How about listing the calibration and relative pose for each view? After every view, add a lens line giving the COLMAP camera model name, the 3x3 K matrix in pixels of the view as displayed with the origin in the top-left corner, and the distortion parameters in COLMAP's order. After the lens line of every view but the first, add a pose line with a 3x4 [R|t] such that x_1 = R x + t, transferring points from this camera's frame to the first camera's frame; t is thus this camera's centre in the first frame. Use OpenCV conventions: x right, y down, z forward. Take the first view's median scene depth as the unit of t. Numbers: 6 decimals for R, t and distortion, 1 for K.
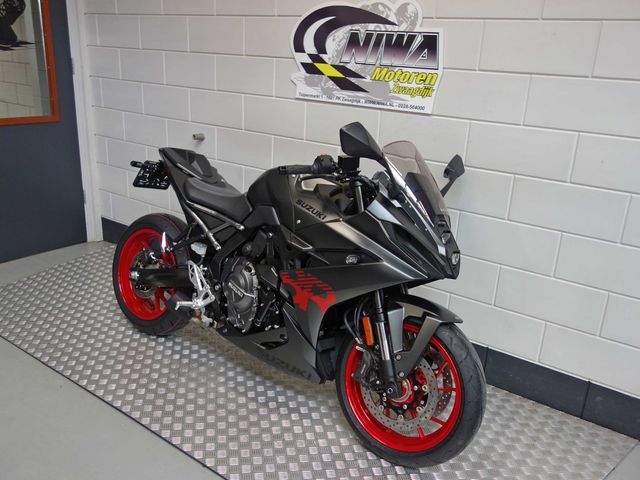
lens RADIAL K [[568.4, 0, 320.0], [0, 568.4, 240.0], [0, 0, 1]] dist [0.002417, -0.003709]
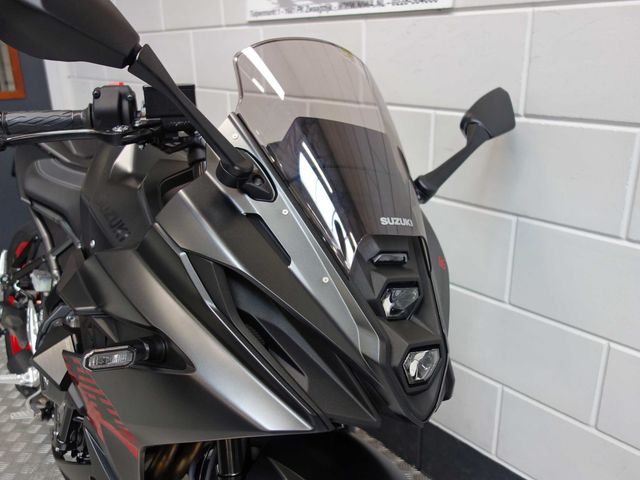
lens RADIAL K [[568.4, 0, 320.0], [0, 568.4, 240.0], [0, 0, 1]] dist [0.002417, -0.003709]
pose [[0.968032, 0.013345, -0.250471, 0.248459], [-0.010968, 0.999881, 0.010882, -0.042977], [0.250586, -0.007787, 0.968063, 0.617773]]
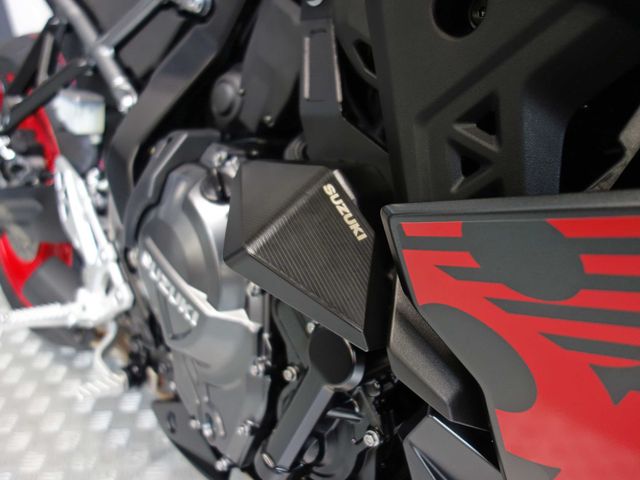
lens RADIAL K [[568.4, 0, 320.0], [0, 568.4, 240.0], [0, 0, 1]] dist [0.002417, -0.003709]
pose [[0.986492, -0.019807, -0.162610, -0.065033], [0.049371, 0.982455, 0.179846, 0.038795], [0.156195, -0.185445, 0.970161, 0.891946]]
